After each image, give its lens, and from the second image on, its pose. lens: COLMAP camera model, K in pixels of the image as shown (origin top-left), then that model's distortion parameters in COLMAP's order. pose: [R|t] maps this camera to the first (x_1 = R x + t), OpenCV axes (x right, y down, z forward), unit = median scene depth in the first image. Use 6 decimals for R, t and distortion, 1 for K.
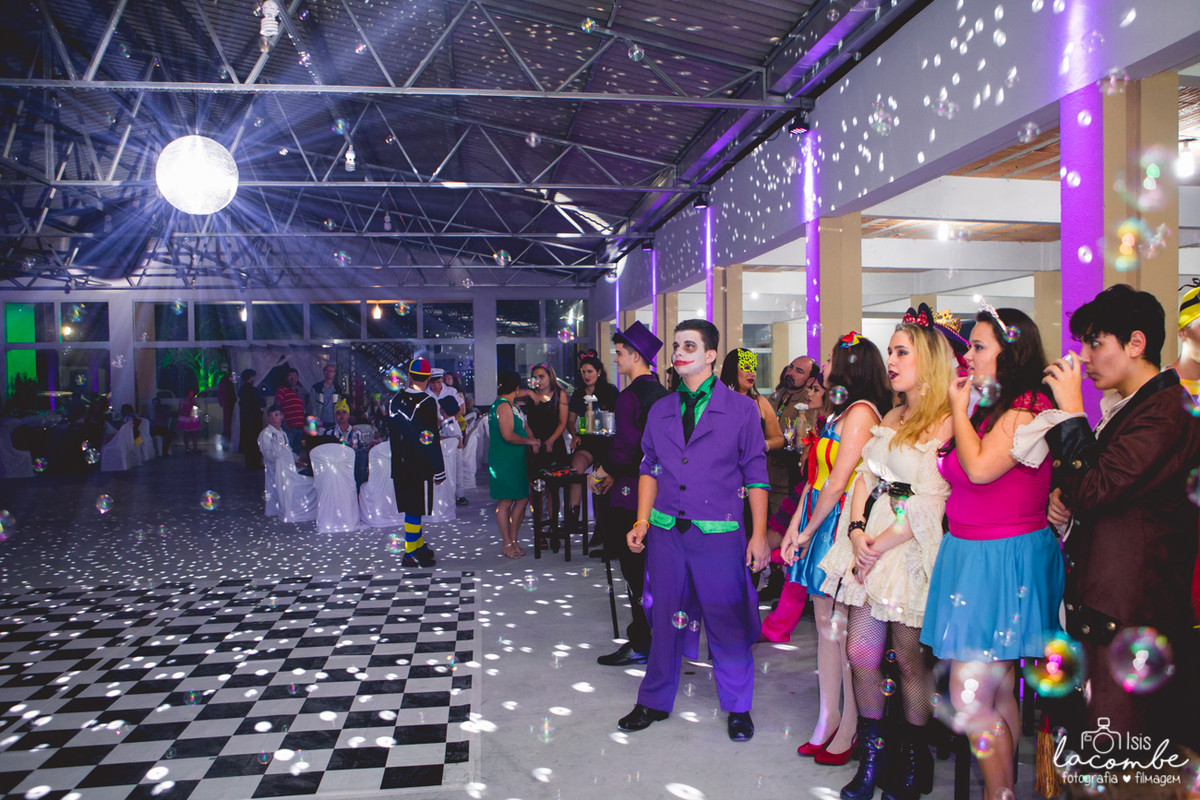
lens RADIAL K [[943.9, 0, 643.1], [0, 943.9, 412.2], [0, 0, 1]] dist [-0.099287, 0.076392]
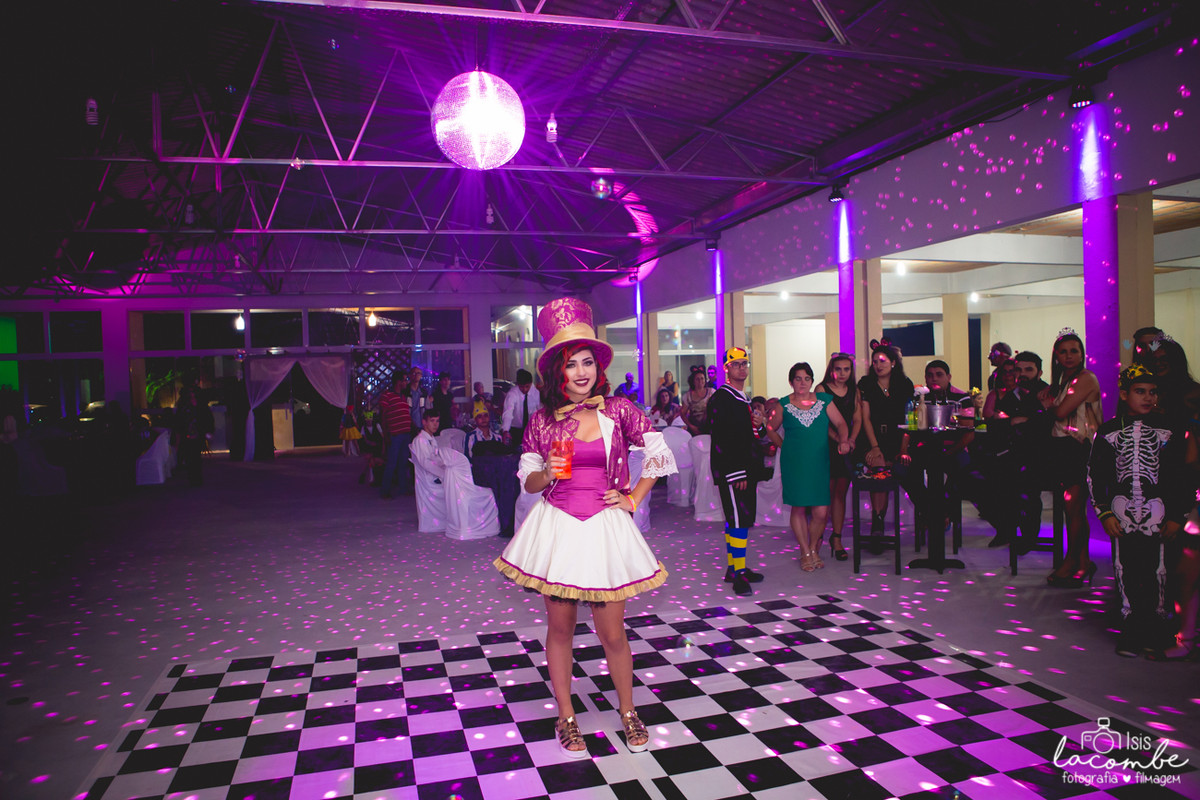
lens RADIAL K [[826.1, 0, 598.6], [0, 826.1, 407.4], [0, 0, 1]] dist [-0.103323, 0.075619]
pose [[0.993468, -0.022655, 0.111841, -0.384984], [0.023398, 0.999712, -0.005329, -0.001212], [-0.111688, 0.007911, 0.993712, 0.234571]]
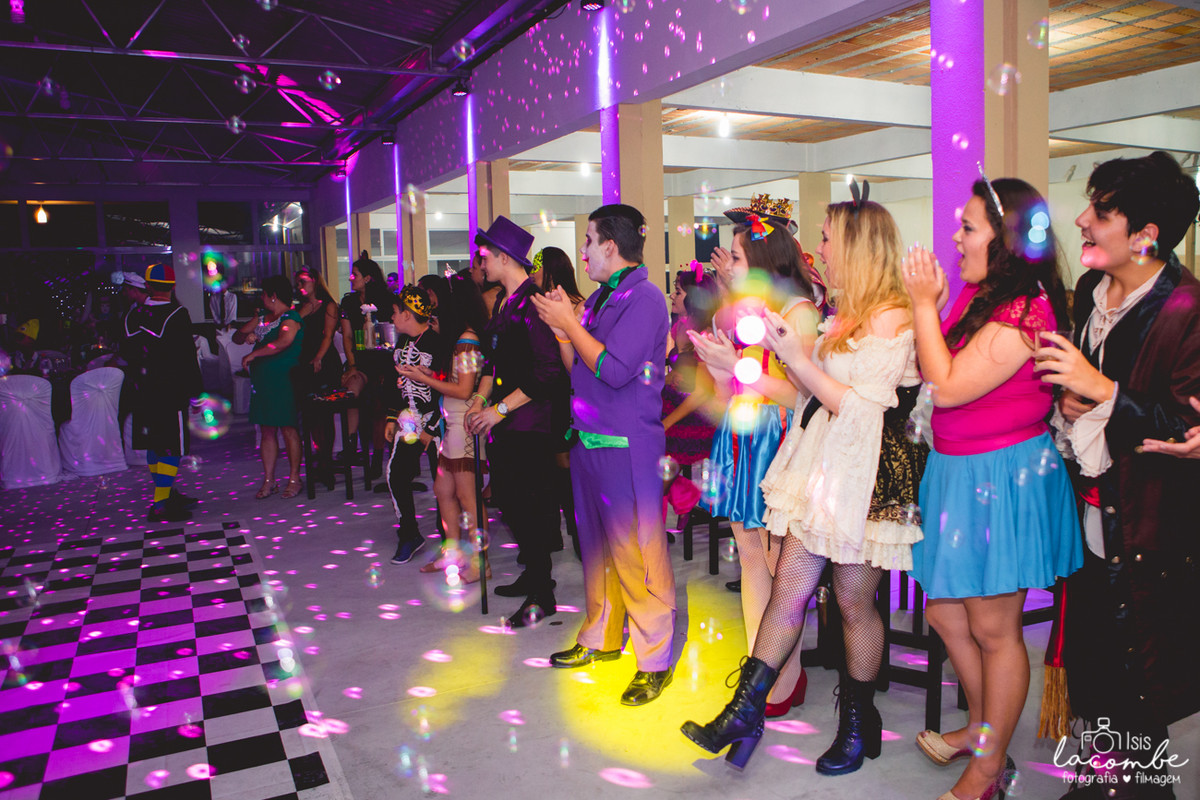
lens RADIAL K [[959.8, 0, 683.1], [0, 959.8, 381.4], [0, 0, 1]] dist [-0.107476, 0.078855]
pose [[0.944063, -0.047156, 0.326375, -0.060837], [0.026807, 0.997422, 0.066570, 0.001940], [-0.328672, -0.054097, 0.942893, 0.081485]]
